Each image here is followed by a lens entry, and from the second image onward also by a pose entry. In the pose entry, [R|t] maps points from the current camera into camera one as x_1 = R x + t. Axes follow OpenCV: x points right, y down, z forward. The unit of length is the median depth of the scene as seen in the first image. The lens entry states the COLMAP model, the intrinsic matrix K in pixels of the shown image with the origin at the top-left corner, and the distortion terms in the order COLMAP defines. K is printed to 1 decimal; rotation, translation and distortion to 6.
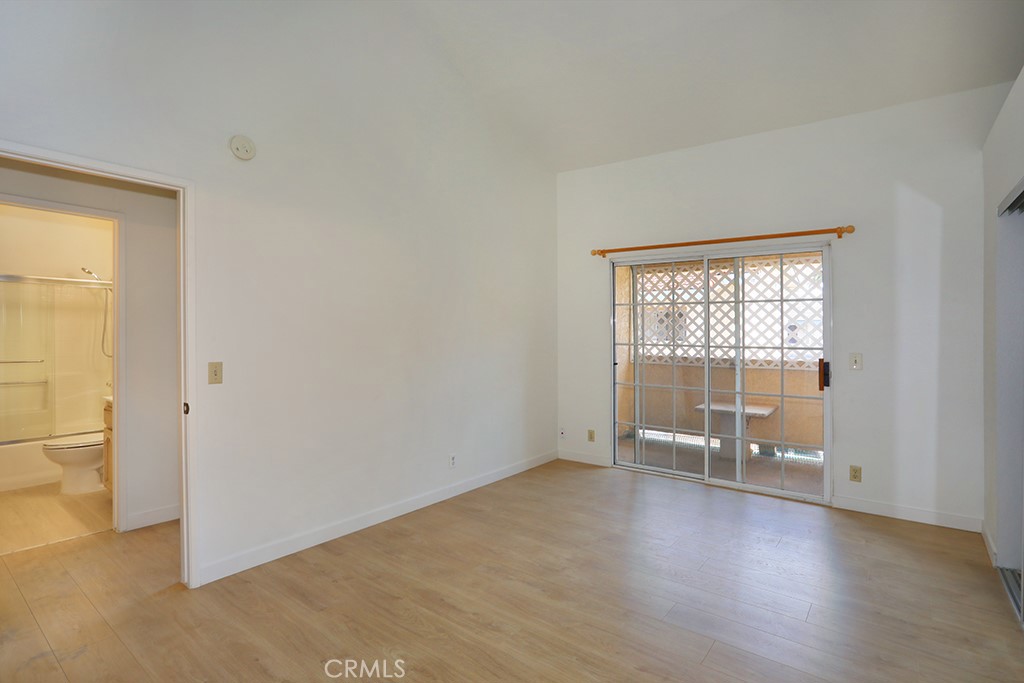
lens RADIAL K [[518.4, 0, 510.6], [0, 518.4, 326.4], [0, 0, 1]] dist [-0.001837, -0.000006]
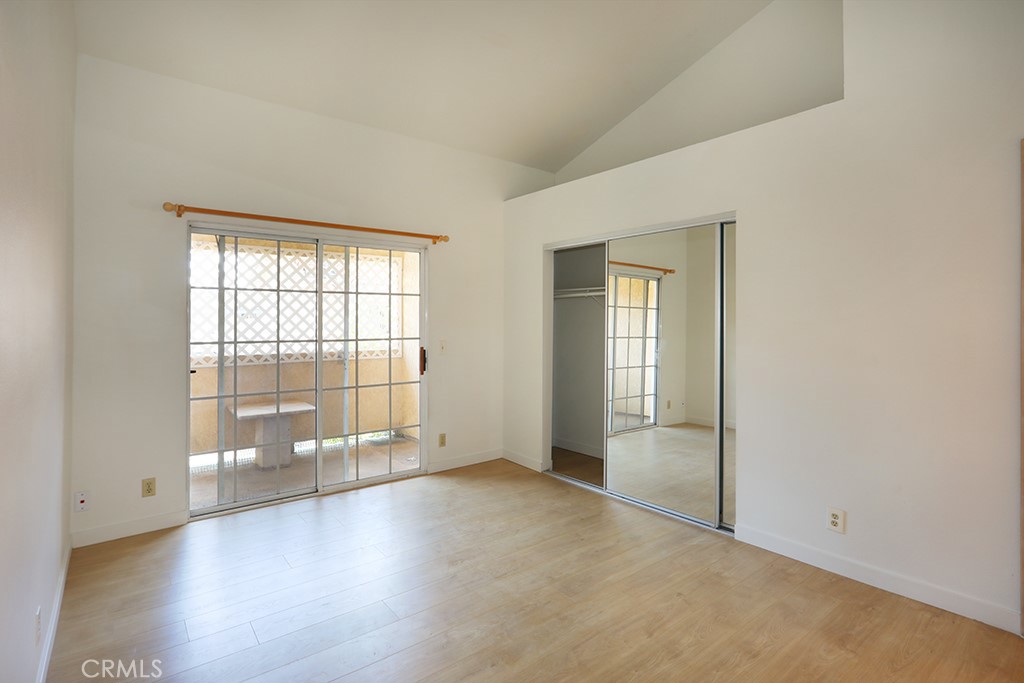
lens RADIAL K [[511.9, 0, 510.3], [0, 511.9, 302.9], [0, 0, 1]] dist [-0.002317, 0.000135]
pose [[0.262357, 0.030855, 0.964477, -0.328379], [0.002233, 0.999467, -0.032581, 0.003183], [-0.964968, 0.010702, 0.262149, 0.377231]]
